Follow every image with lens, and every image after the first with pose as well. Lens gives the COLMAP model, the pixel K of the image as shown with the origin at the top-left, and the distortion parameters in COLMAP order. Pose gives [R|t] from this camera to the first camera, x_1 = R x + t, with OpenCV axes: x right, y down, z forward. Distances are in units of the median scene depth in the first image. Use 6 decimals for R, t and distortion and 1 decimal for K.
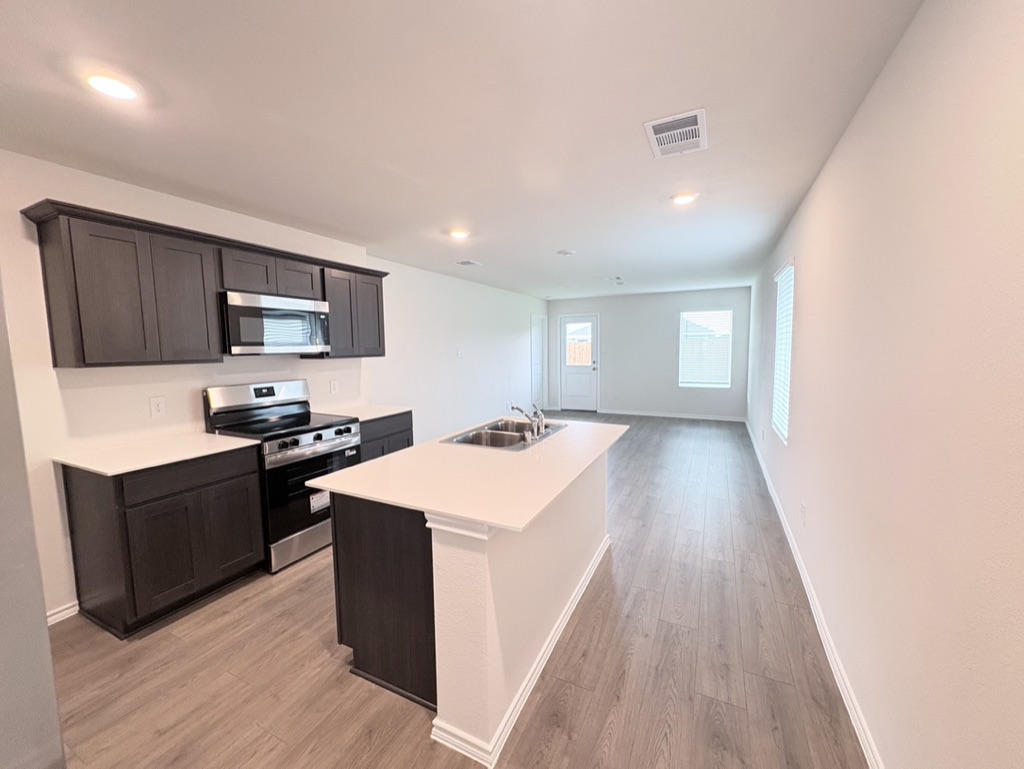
lens RADIAL K [[407.6, 0, 512.0], [0, 407.6, 384.5], [0, 0, 1]] dist [0.000386, 0.000022]
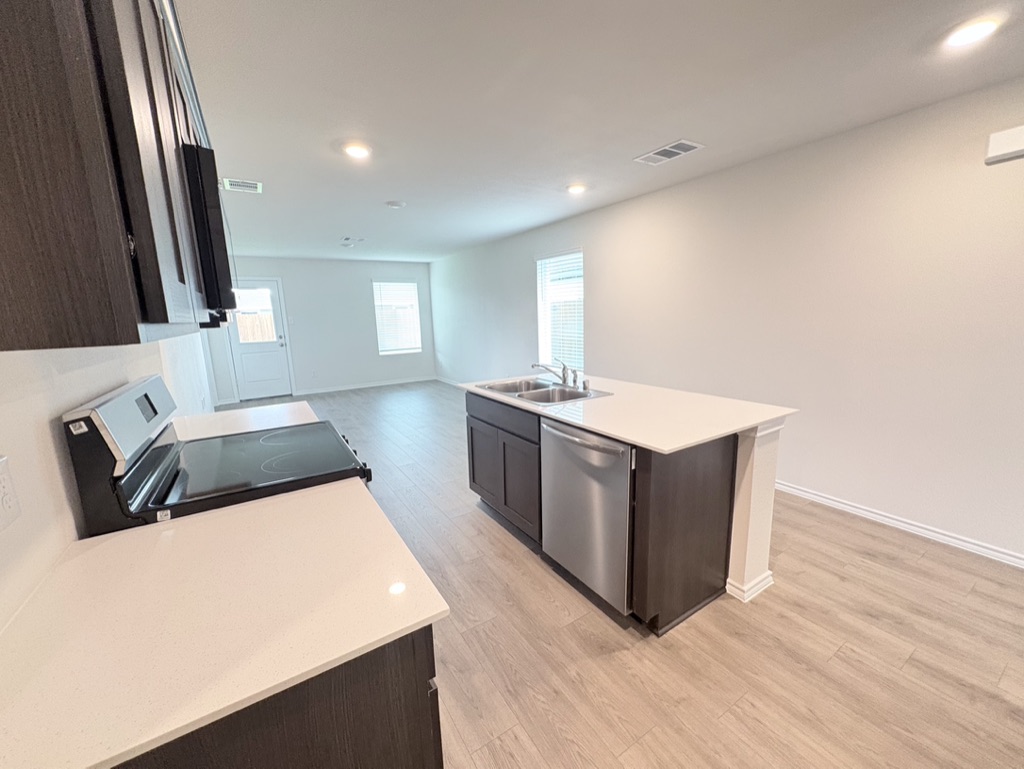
lens RADIAL K [[407.6, 0, 512.0], [0, 407.6, 384.5], [0, 0, 1]] dist [0.000386, 0.000022]
pose [[0.521568, -0.150324, 0.839862, -0.986364], [0.101683, 0.988293, 0.113745, -0.018778], [-0.847129, 0.026074, 0.530748, 0.588738]]
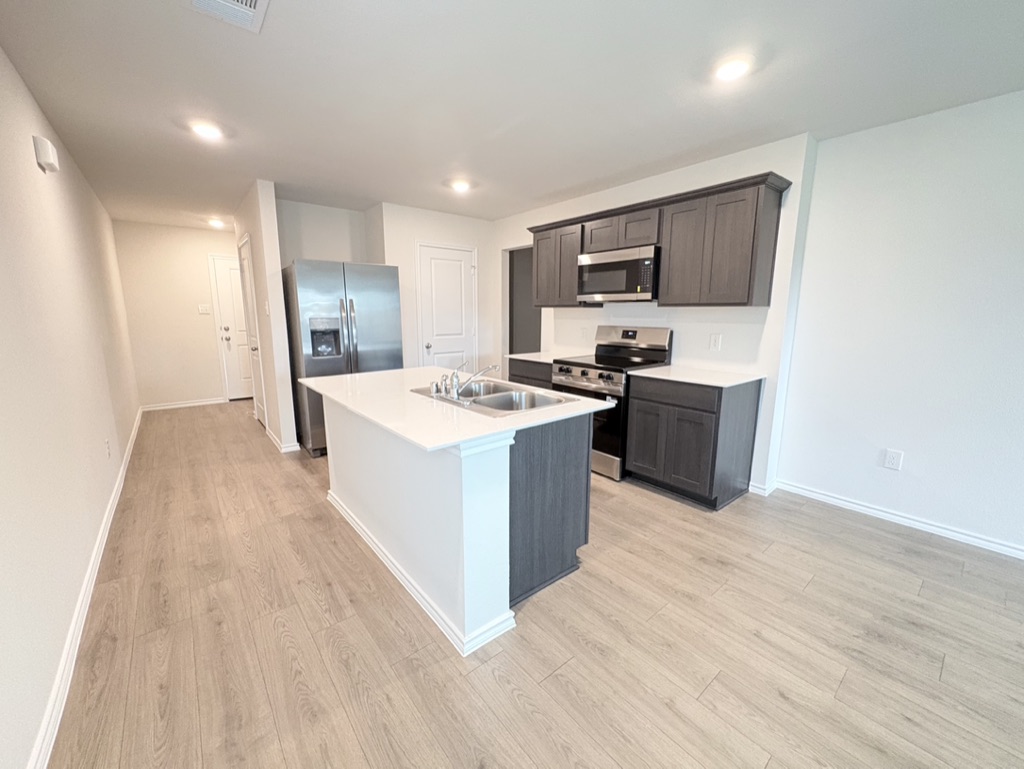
lens RADIAL K [[415.4, 0, 515.9], [0, 415.4, 379.0], [0, 0, 1]] dist [0.012528, -0.000046]
pose [[-0.406744, 0.166317, -0.898275, 0.812530], [-0.081144, 0.972824, 0.216863, -0.116637], [0.909931, 0.161097, -0.382195, 1.531840]]
